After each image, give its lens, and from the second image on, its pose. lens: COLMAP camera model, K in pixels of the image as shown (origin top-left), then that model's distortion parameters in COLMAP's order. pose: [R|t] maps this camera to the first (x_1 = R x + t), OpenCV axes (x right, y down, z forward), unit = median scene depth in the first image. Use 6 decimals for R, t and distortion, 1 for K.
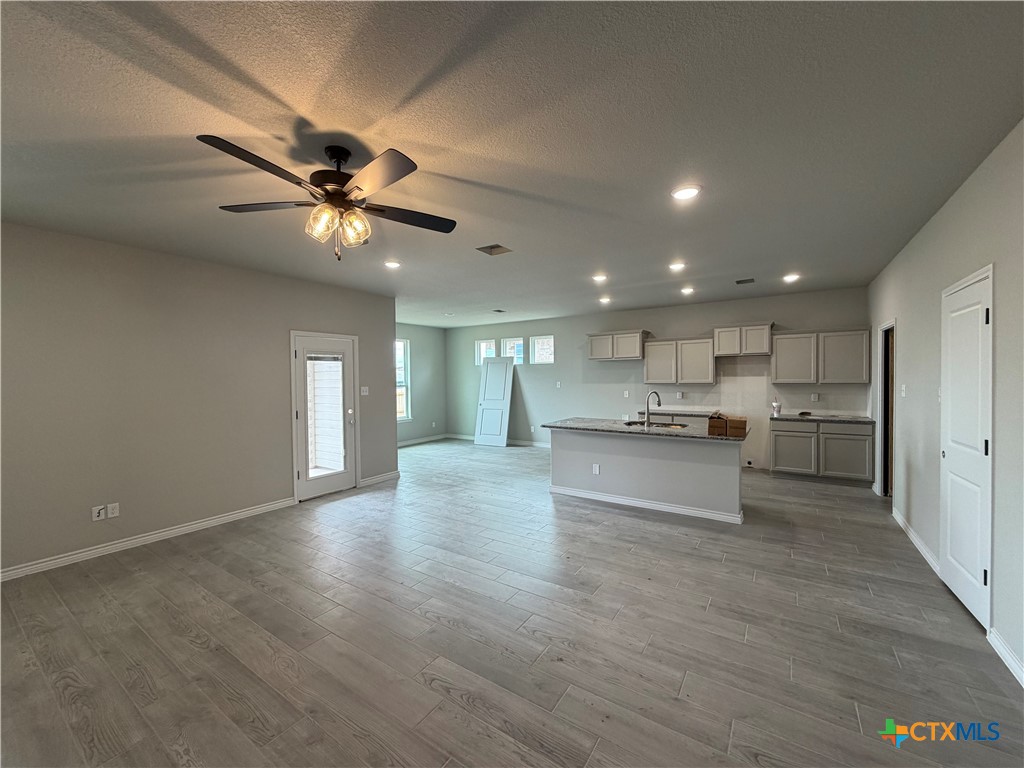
lens RADIAL K [[407.0, 0, 510.3], [0, 407.0, 384.0], [0, 0, 1]] dist [-0.002338, 0.000091]
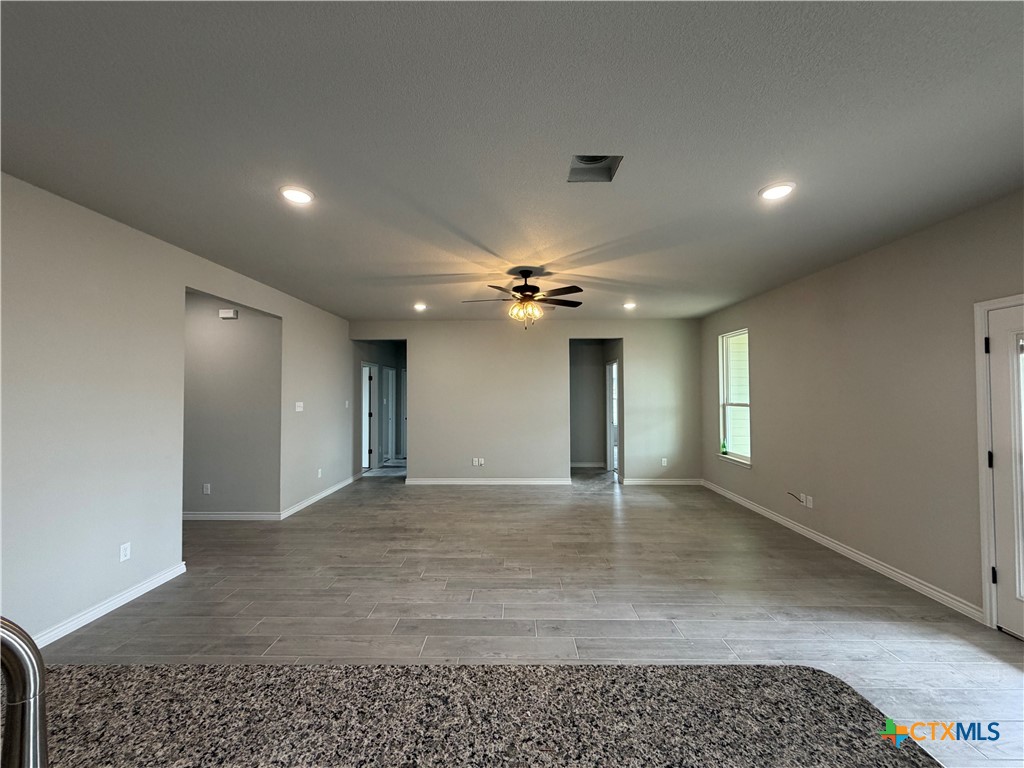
lens RADIAL K [[407.0, 0, 510.3], [0, 407.0, 384.0], [0, 0, 1]] dist [-0.002338, 0.000091]
pose [[-0.837597, -0.000689, -0.546288, 0.276441], [0.001946, 0.999989, -0.004246, -0.019457], [0.546285, -0.004619, -0.837587, 1.057787]]
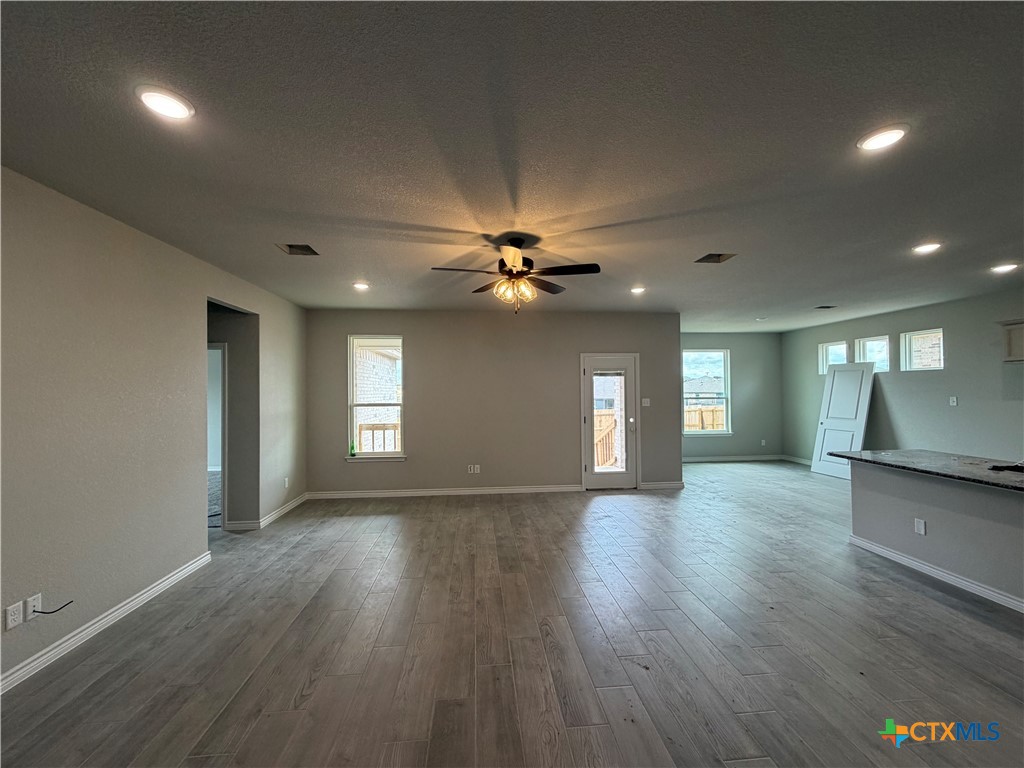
lens RADIAL K [[407.0, 0, 510.3], [0, 407.0, 384.0], [0, 0, 1]] dist [-0.002338, 0.000091]
pose [[0.627725, -0.006219, -0.778410, 0.298965], [-0.011957, 0.999773, -0.017630, -0.009895], [0.778343, 0.020374, 0.627508, 0.026827]]
